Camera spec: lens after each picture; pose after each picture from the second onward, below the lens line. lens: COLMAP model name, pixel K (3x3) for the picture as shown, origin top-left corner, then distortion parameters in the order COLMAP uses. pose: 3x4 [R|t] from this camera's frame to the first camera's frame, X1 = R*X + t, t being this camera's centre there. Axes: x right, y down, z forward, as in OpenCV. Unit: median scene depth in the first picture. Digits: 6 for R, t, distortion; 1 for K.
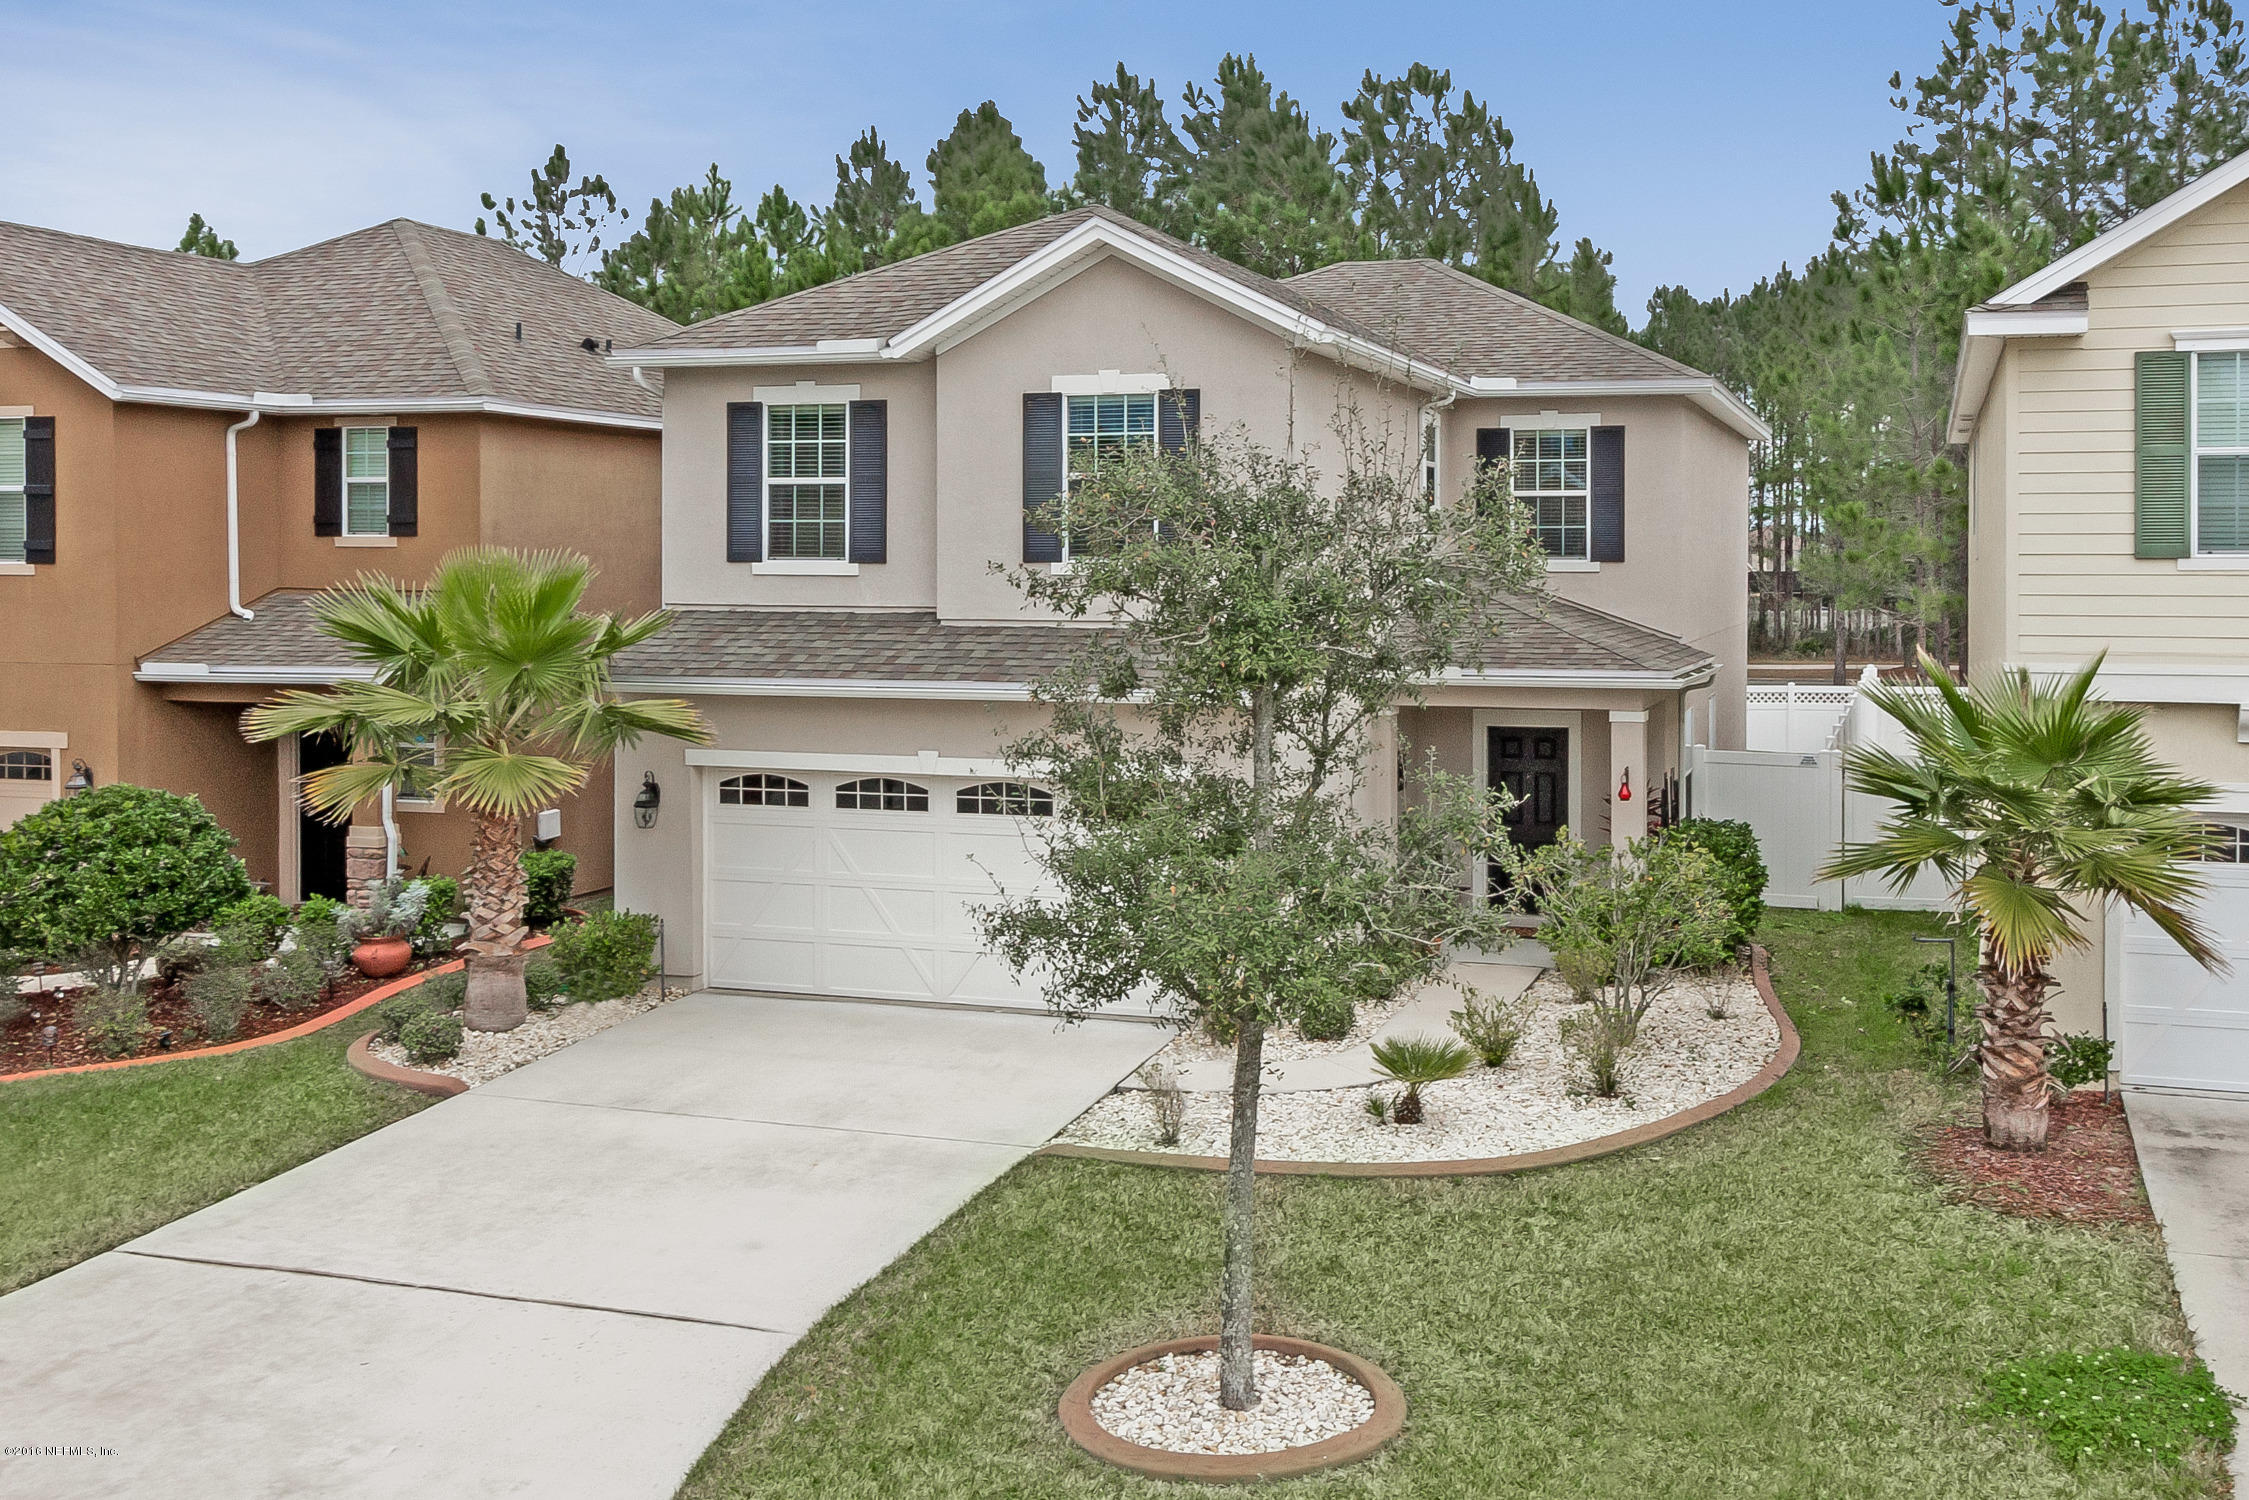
lens RADIAL K [[1732.4, 0, 1124.5], [0, 1732.4, 750.0], [0, 0, 1]] dist [-0.002772, -0.001077]
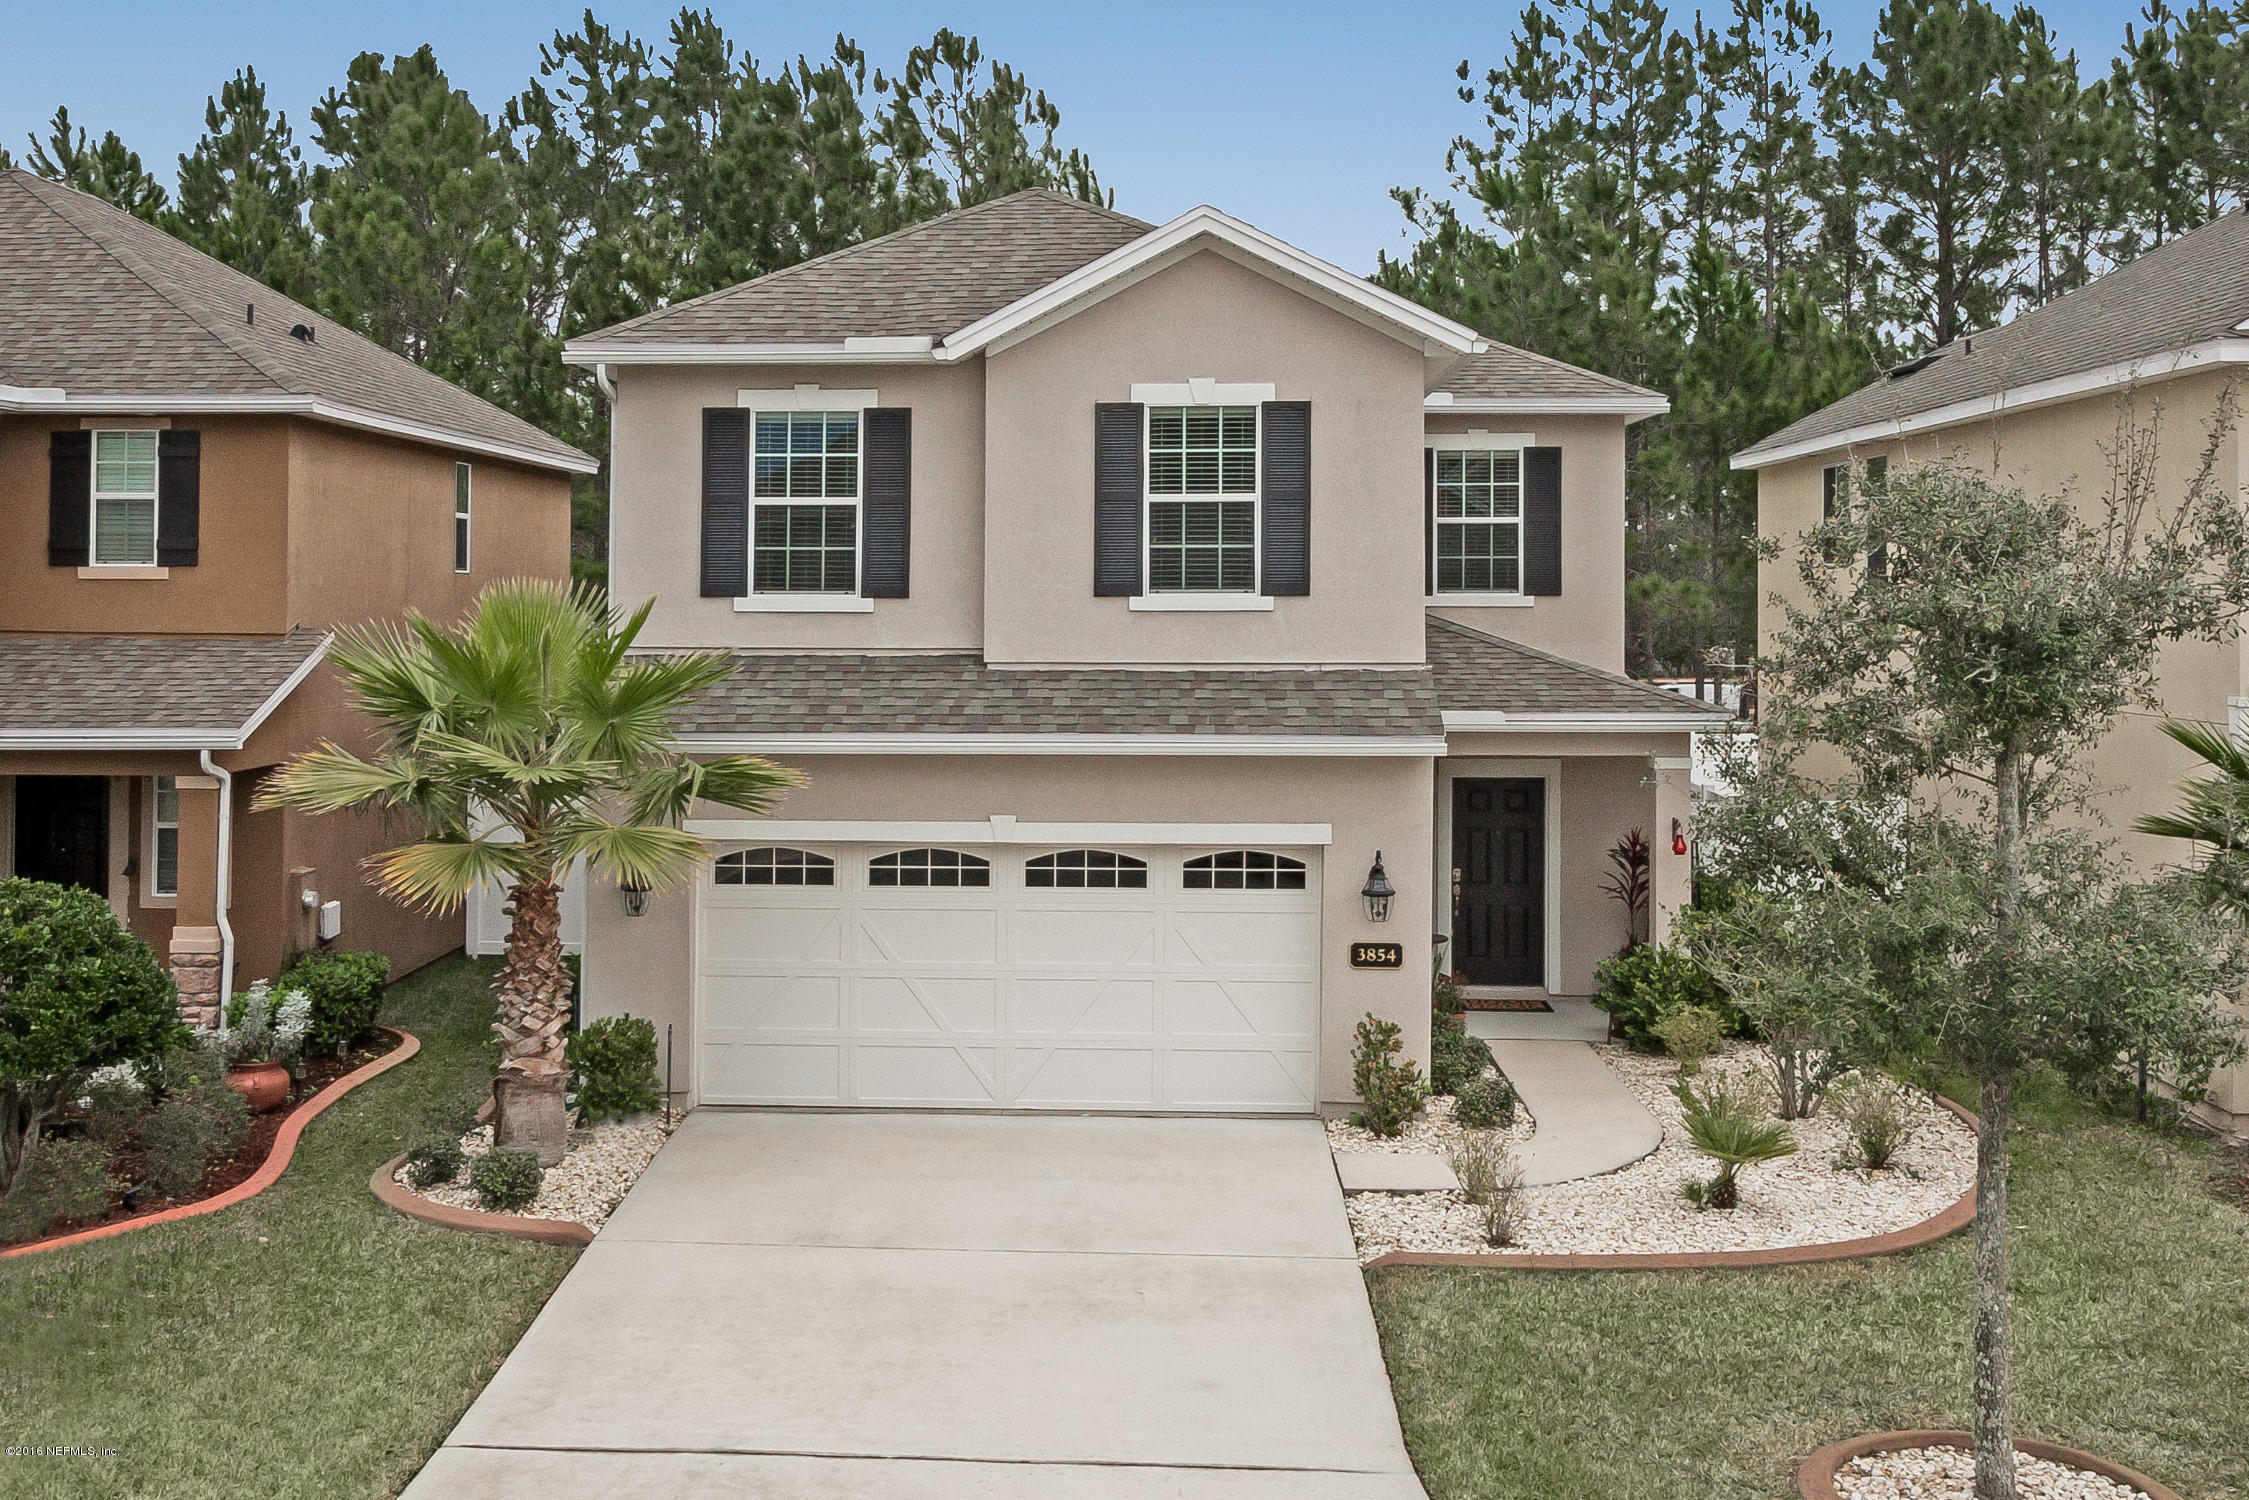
lens RADIAL K [[2015.5, 0, 1124.5], [0, 2015.5, 750.0], [0, 0, 1]] dist [-0.005639, 0.014680]
pose [[0.983109, -0.015468, 0.182364, -0.213988], [0.021448, 0.999293, -0.030865, 0.000365], [-0.181758, 0.034255, 0.982746, 0.004723]]
